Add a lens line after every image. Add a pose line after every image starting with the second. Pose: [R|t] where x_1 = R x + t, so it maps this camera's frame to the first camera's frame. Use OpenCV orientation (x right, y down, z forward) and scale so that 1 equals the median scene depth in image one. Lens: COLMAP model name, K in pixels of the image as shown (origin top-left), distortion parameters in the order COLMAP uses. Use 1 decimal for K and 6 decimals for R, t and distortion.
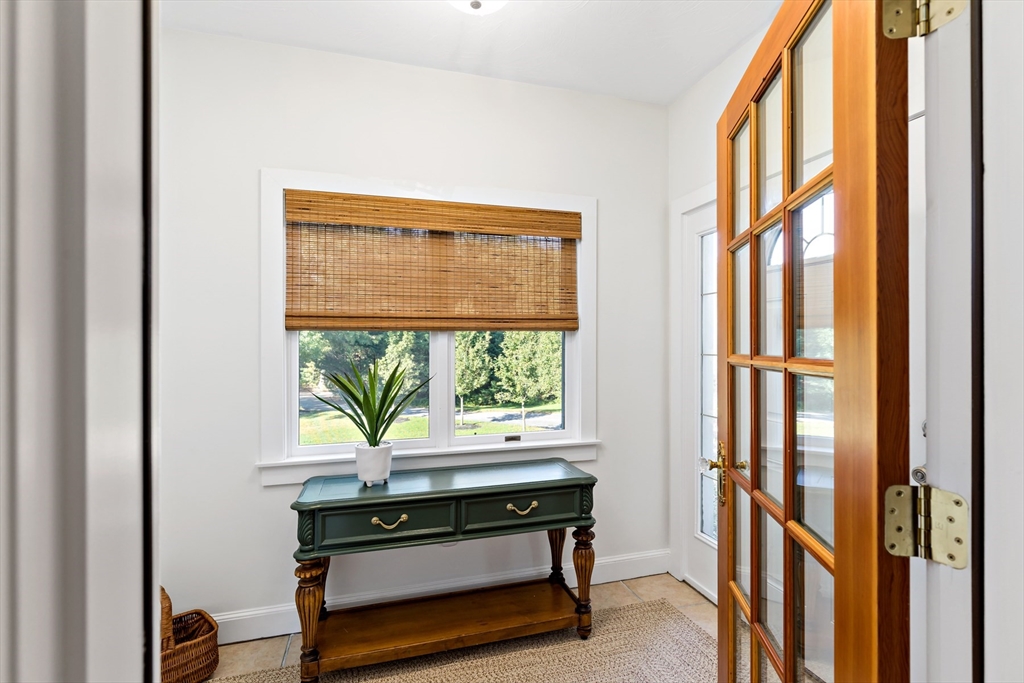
lens RADIAL K [[480.1, 0, 515.0], [0, 480.1, 342.1], [0, 0, 1]] dist [0.002279, -0.000021]
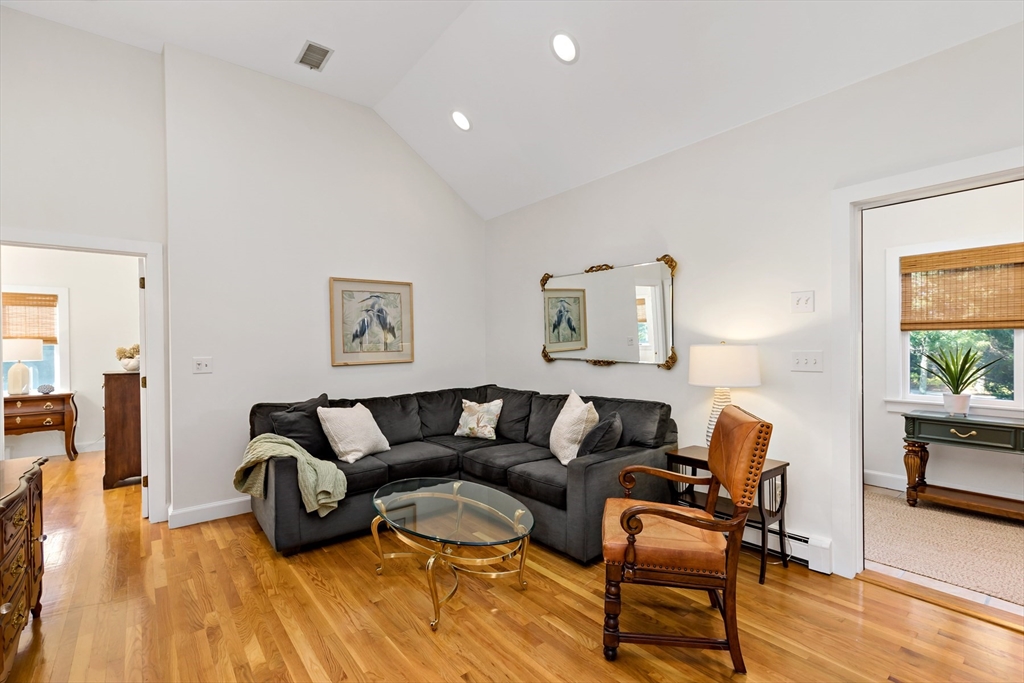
lens RADIAL K [[464.2, 0, 517.8], [0, 464.2, 343.4], [0, 0, 1]] dist [0.005382, -0.000707]
pose [[0.388703, 0.003409, -0.921357, 0.638134], [0.009143, 0.999930, 0.007557, -0.004205], [0.921318, -0.011362, 0.388645, -1.124159]]
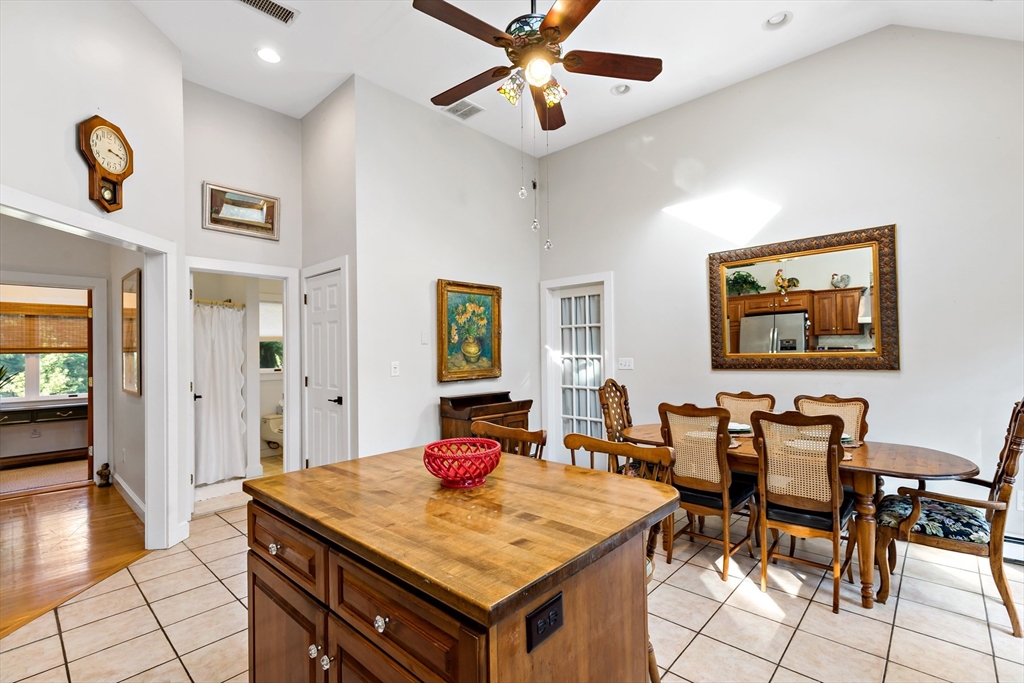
lens RADIAL K [[464.2, 0, 513.7], [0, 464.2, 344.3], [0, 0, 1]] dist [0.005382, -0.000707]
pose [[0.859895, -0.000664, 0.510470, 0.863478], [0.009354, 0.999852, -0.014456, -0.011162], [-0.510385, 0.017205, 0.859774, -2.678045]]
